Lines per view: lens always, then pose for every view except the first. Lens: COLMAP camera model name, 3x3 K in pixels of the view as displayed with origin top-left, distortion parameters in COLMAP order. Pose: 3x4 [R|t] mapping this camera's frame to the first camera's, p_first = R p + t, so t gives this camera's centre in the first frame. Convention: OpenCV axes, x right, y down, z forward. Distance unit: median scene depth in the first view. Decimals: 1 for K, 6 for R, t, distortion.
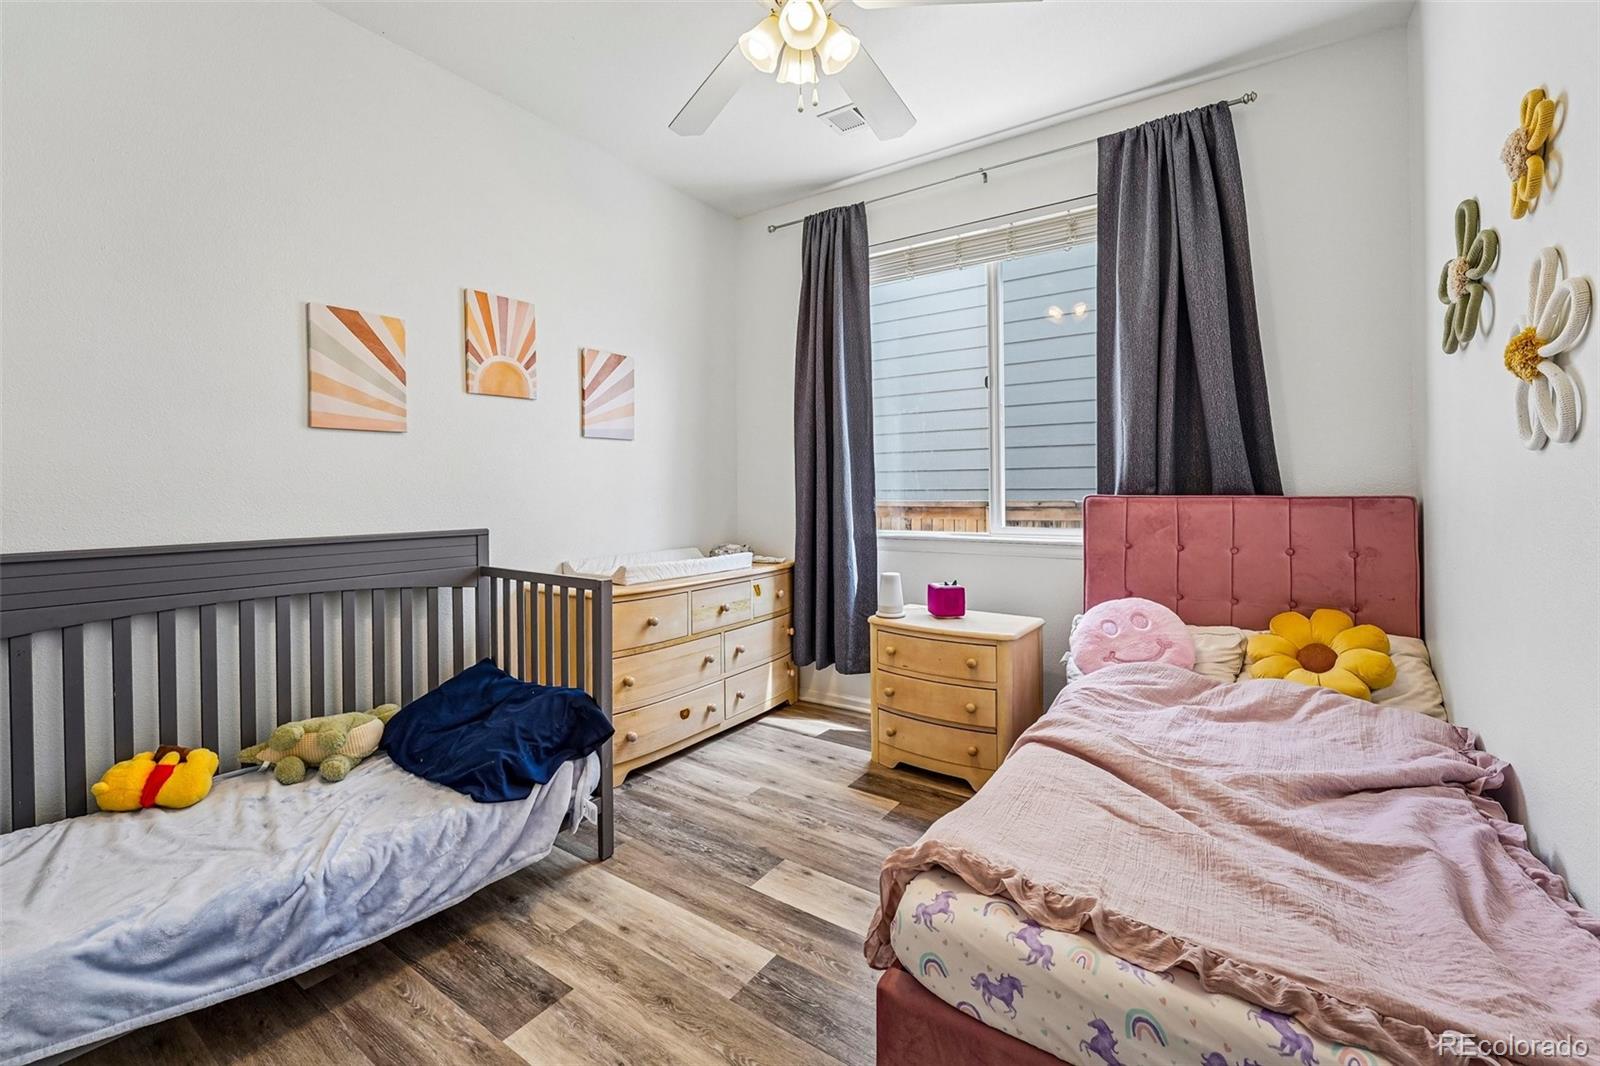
lens RADIAL K [[667.0, 0, 792.0], [0, 667.0, 491.5], [0, 0, 1]] dist [-0.015878, 0.000242]
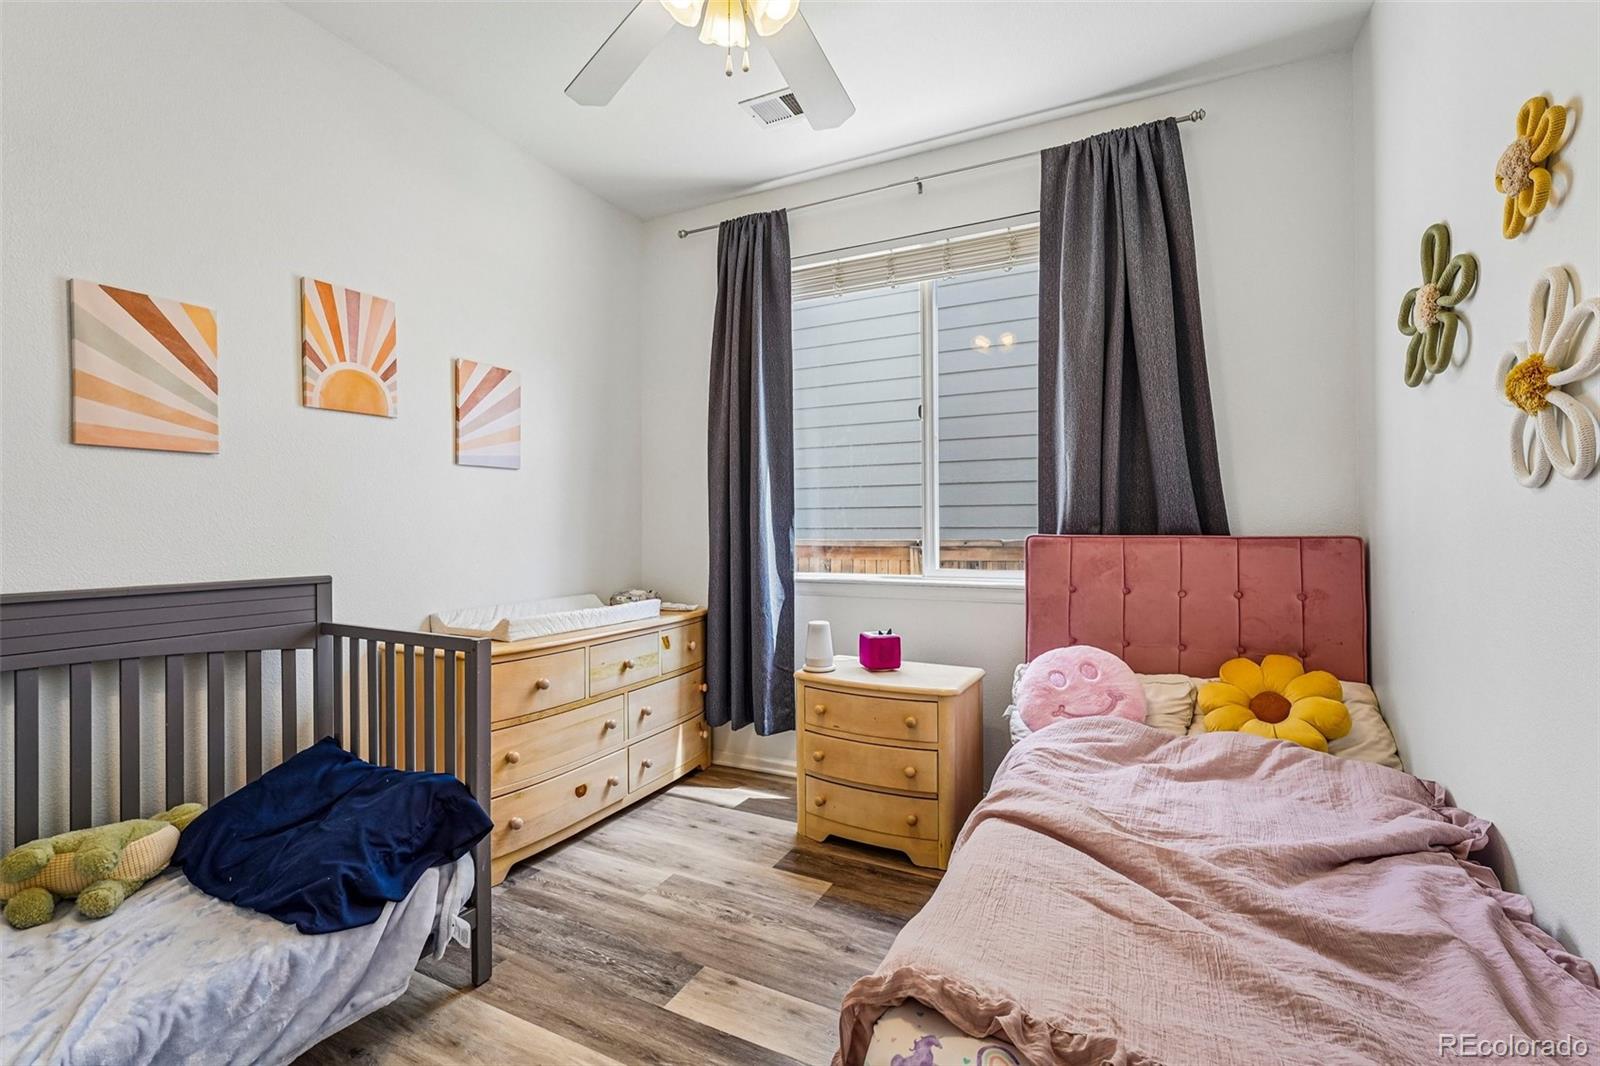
lens RADIAL K [[699.3, 0, 790.2], [0, 699.3, 529.1], [0, 0, 1]] dist [-0.015498, 0.004767]
pose [[0.990824, 0.002490, 0.135137, -0.021352], [-0.002412, 0.999997, -0.000743, -0.001054], [-0.135138, 0.000410, 0.990827, 0.098898]]
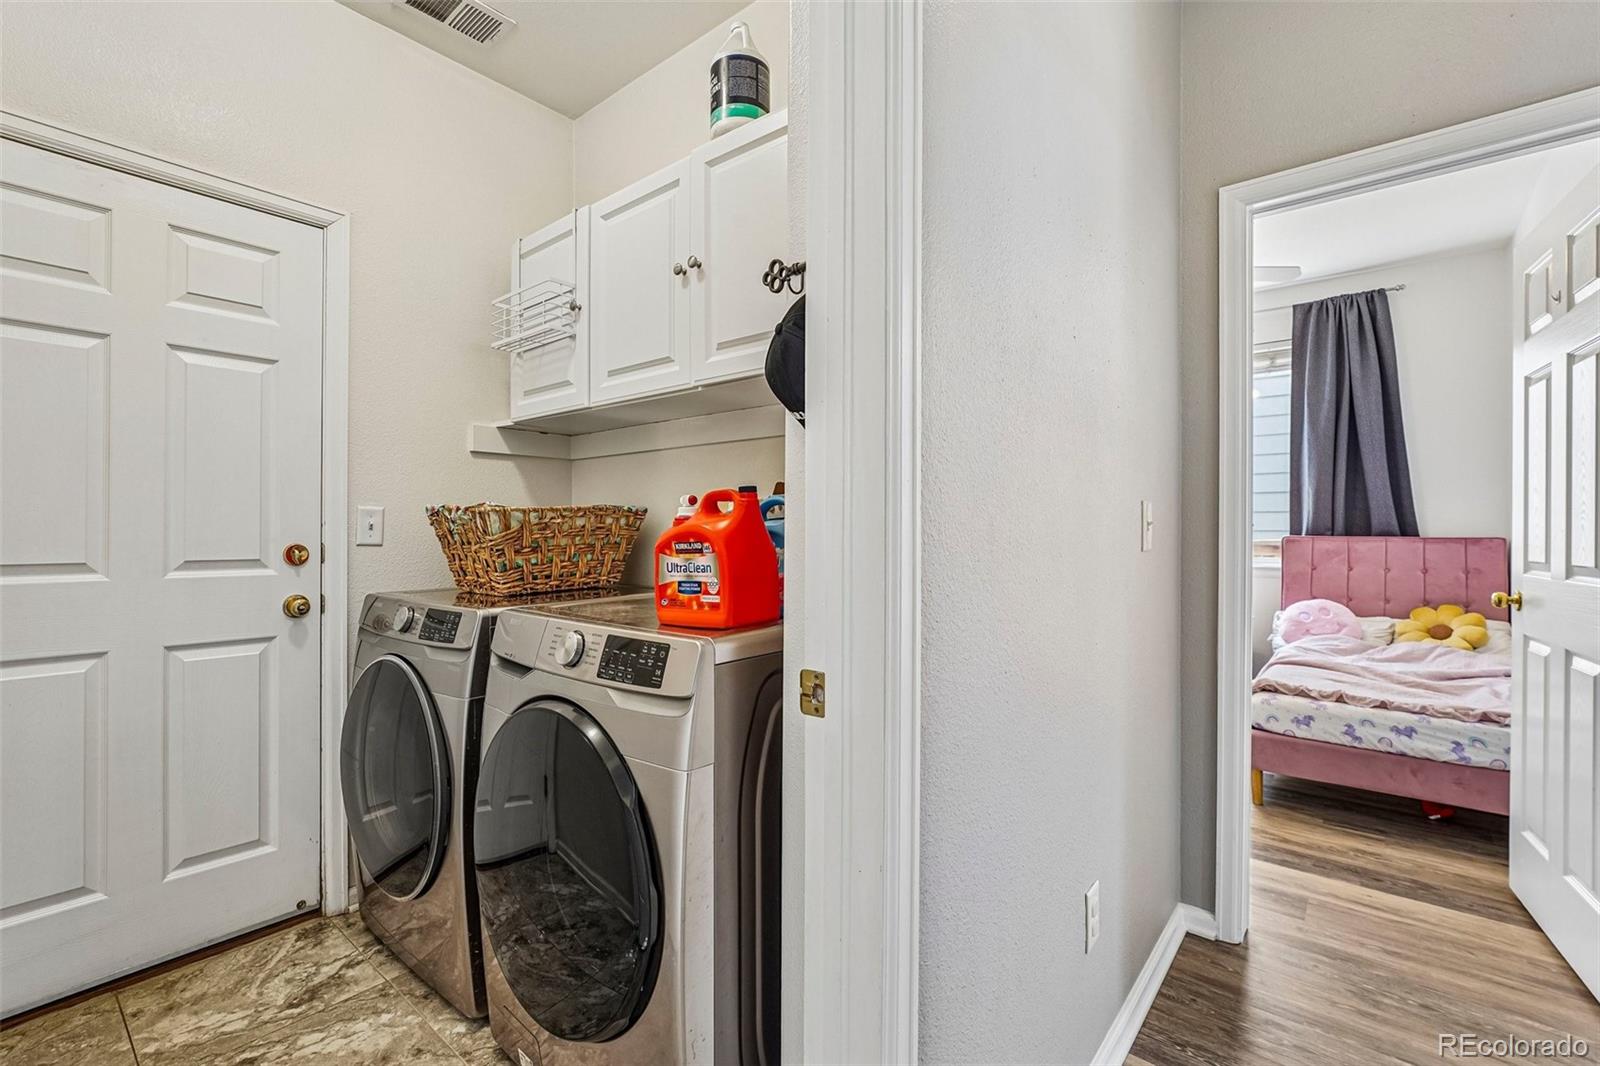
lens RADIAL K [[699.3, 0, 790.2], [0, 699.3, 529.1], [0, 0, 1]] dist [-0.015498, 0.004767]
pose [[0.995050, 0.007235, -0.099116, -0.662999], [-0.007008, 0.999972, 0.002636, -0.007462], [0.099132, -0.001929, 0.995072, -0.894200]]
